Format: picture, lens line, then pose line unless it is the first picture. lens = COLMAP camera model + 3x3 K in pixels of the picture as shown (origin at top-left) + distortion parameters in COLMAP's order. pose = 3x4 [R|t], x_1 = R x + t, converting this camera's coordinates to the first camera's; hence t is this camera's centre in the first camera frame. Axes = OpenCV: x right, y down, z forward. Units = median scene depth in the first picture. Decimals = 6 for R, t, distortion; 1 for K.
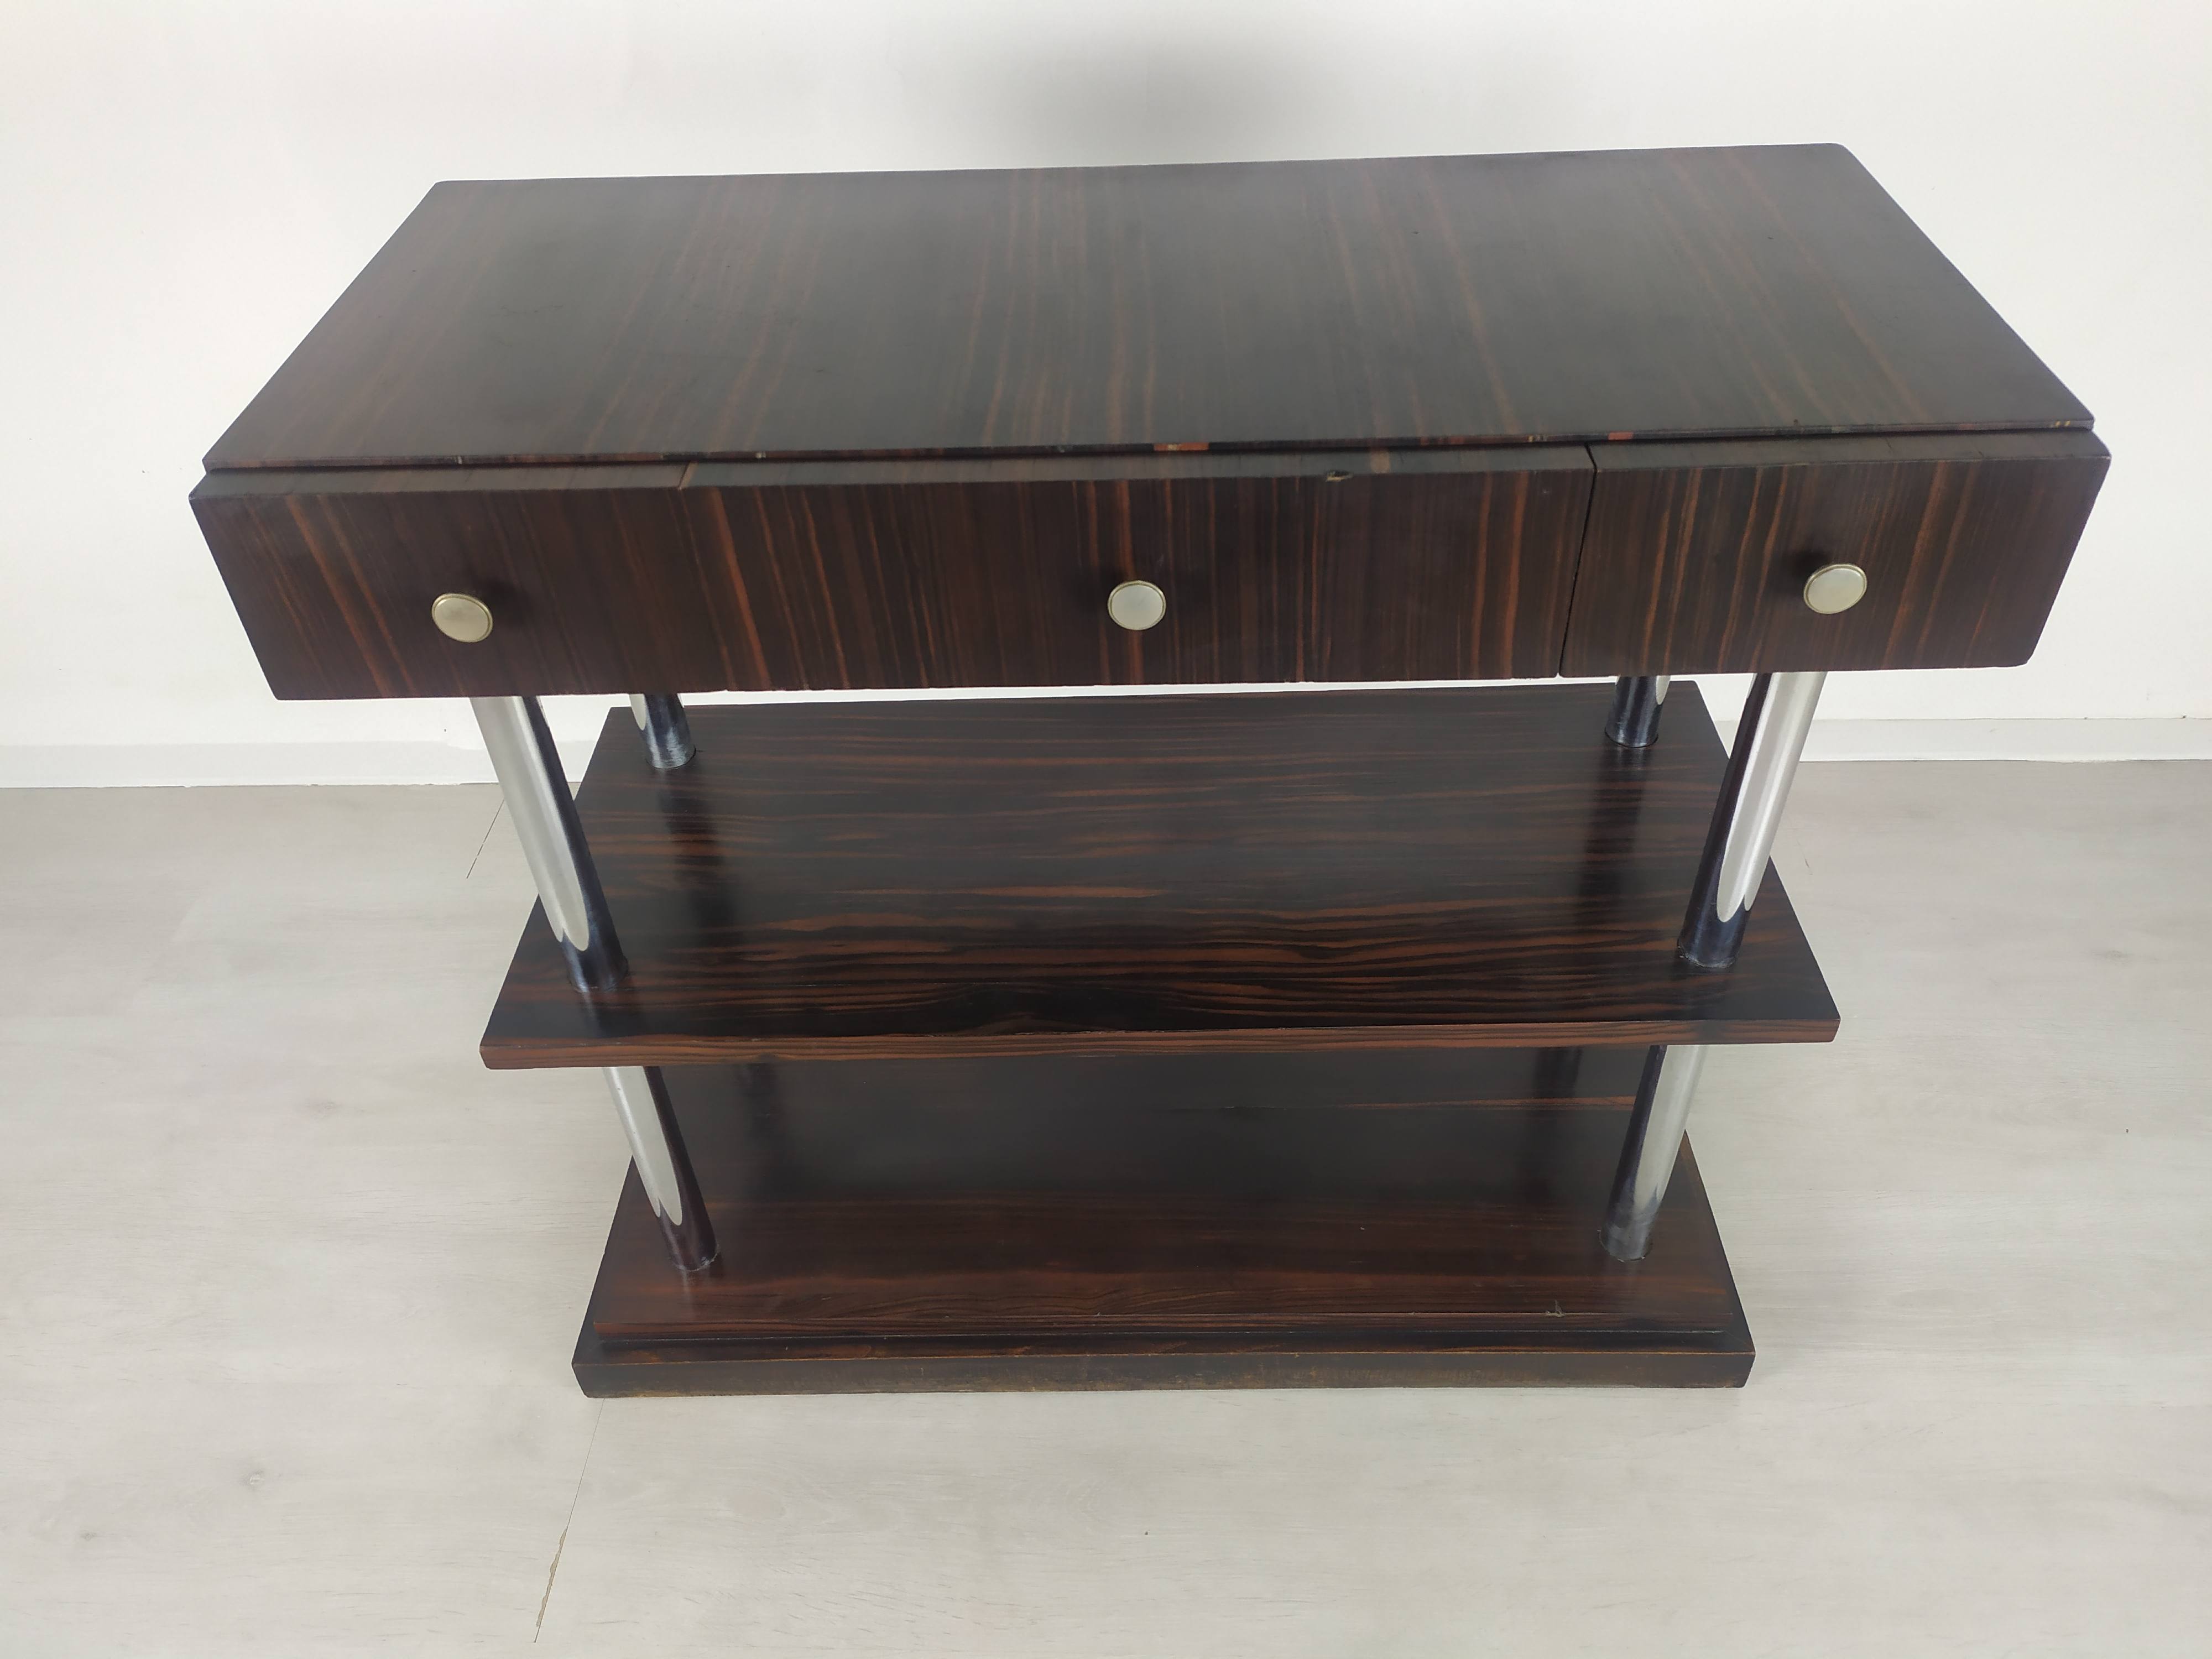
lens RADIAL K [[1689.4, 0, 1106.0], [0, 1689.4, 829.5], [0, 0, 1]] dist [0.001041, -0.002093]
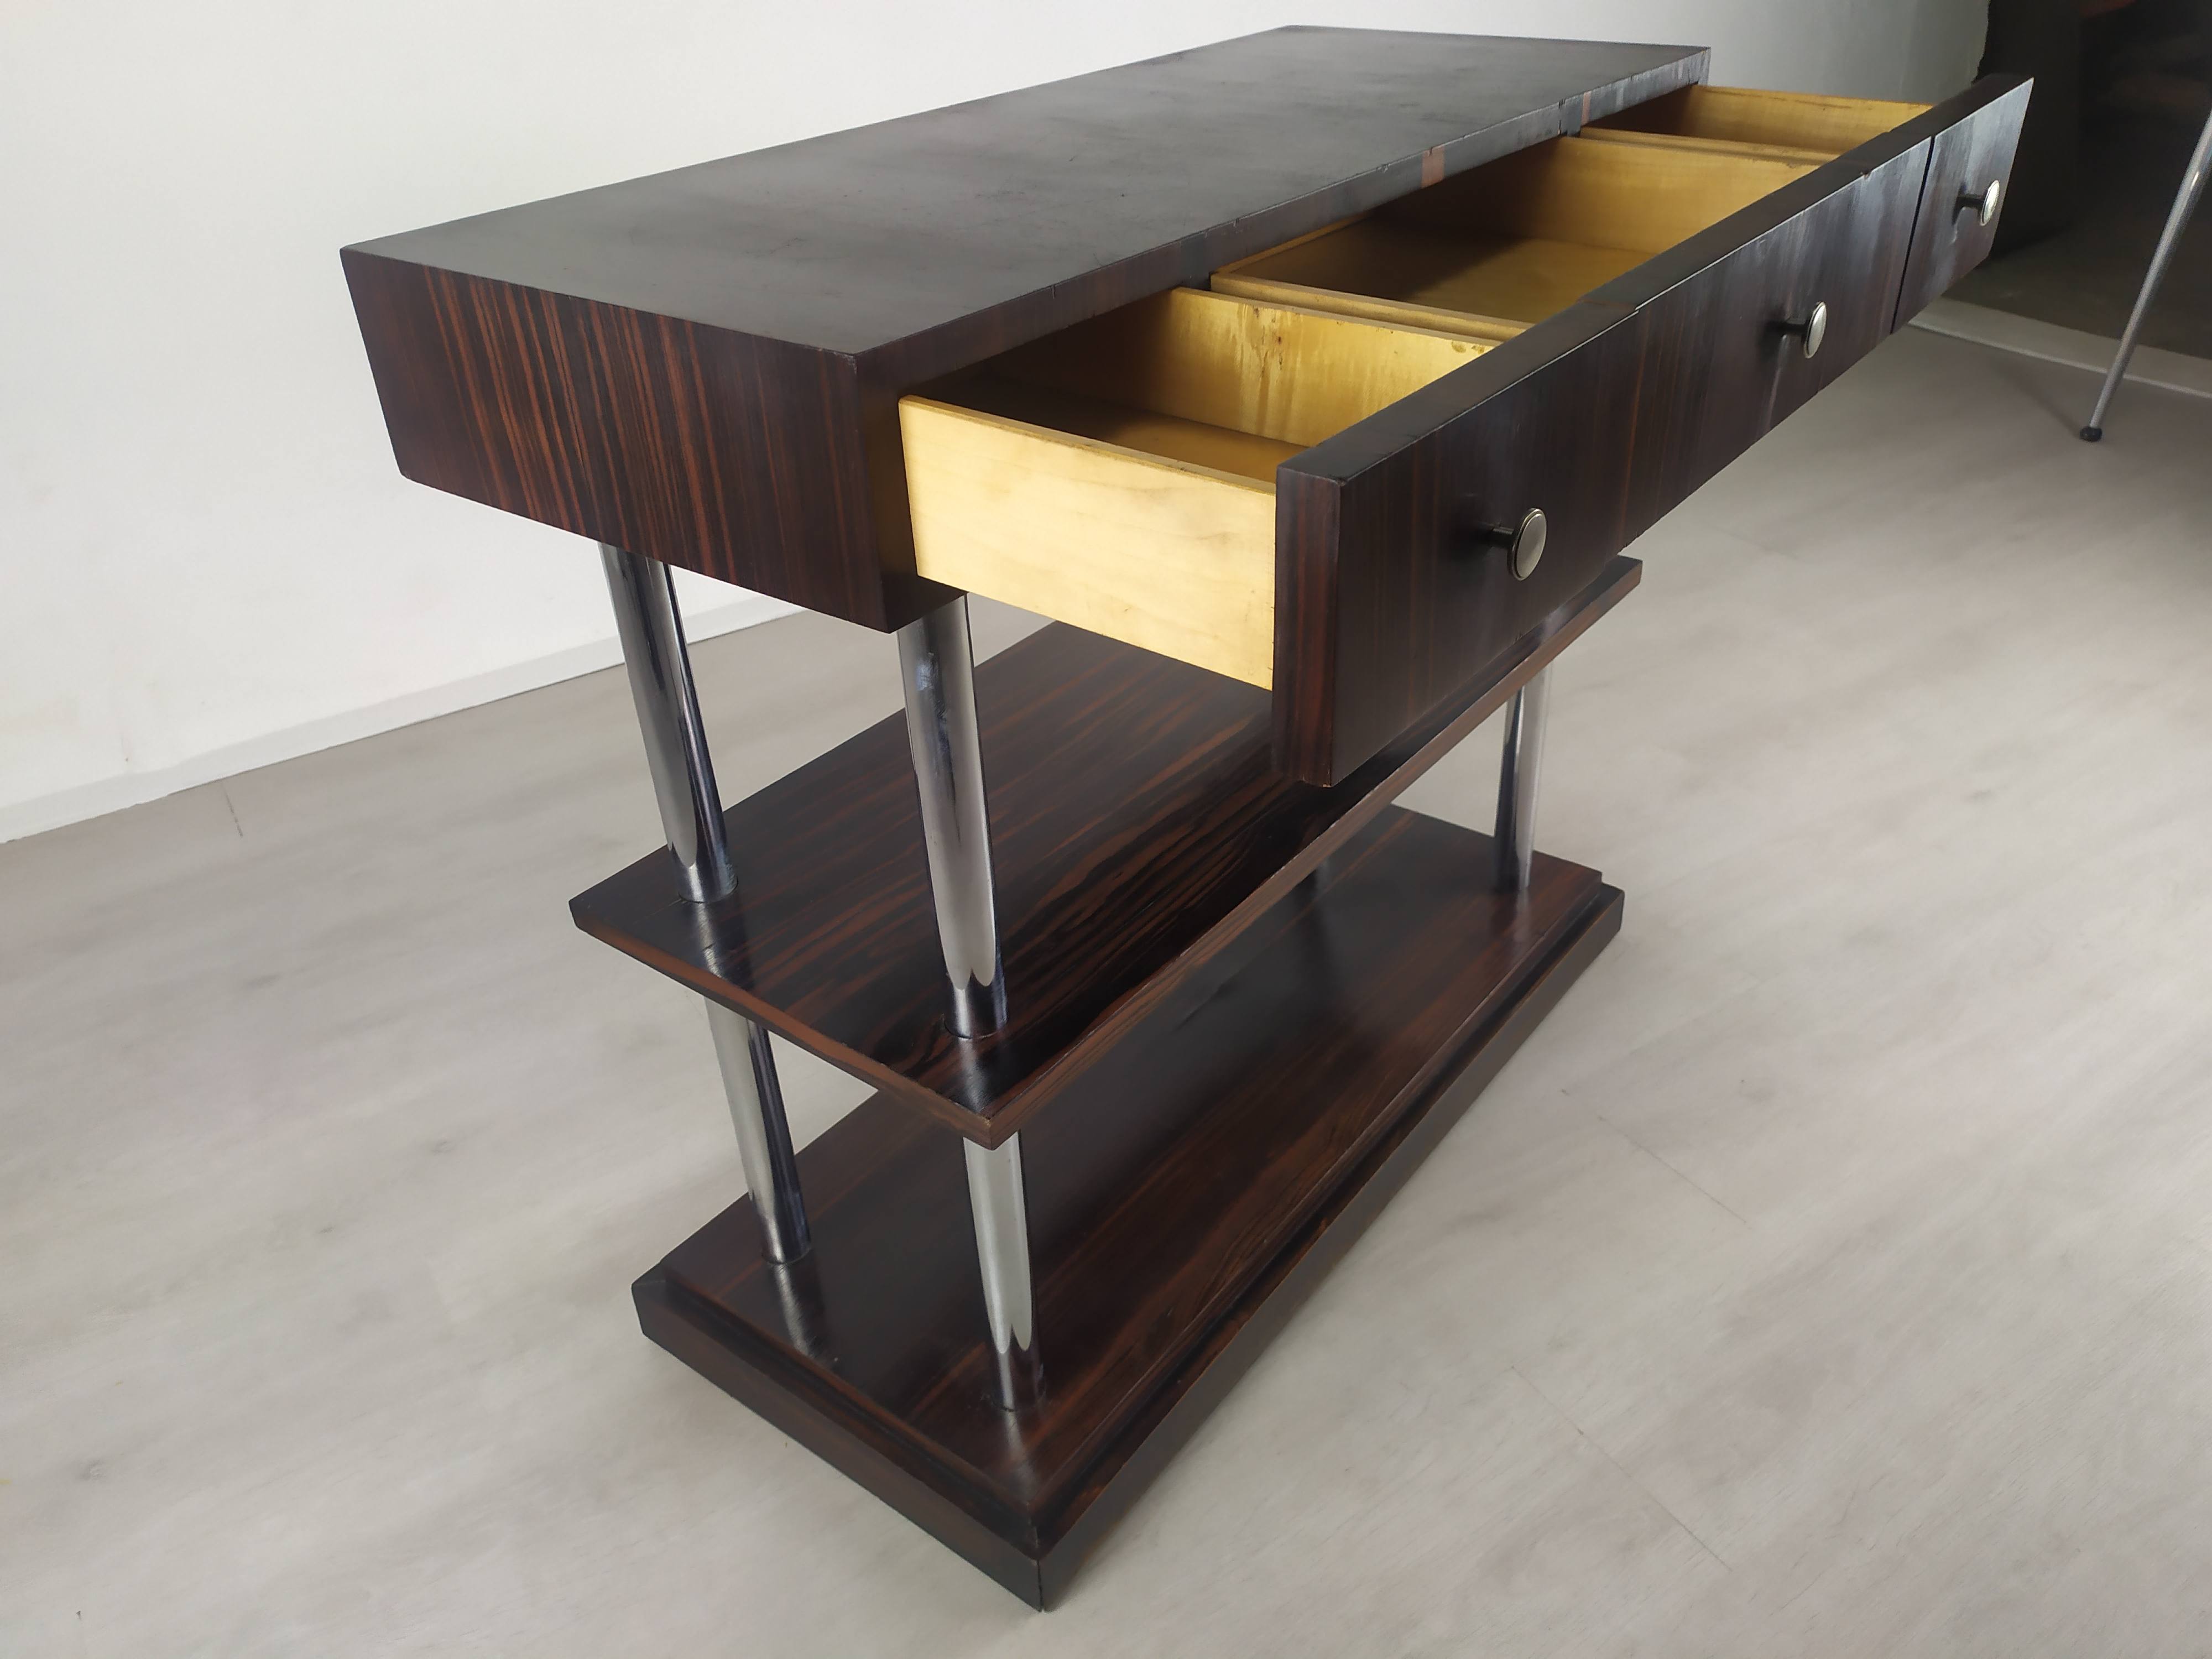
lens RADIAL K [[1689.4, 0, 1106.0], [0, 1689.4, 829.5], [0, 0, 1]] dist [0.001041, -0.002093]
pose [[0.608327, -0.416869, 0.675395, -0.737546], [0.538829, 0.841720, 0.034205, 0.010411], [-0.582753, 0.343115, 0.736662, 0.279163]]
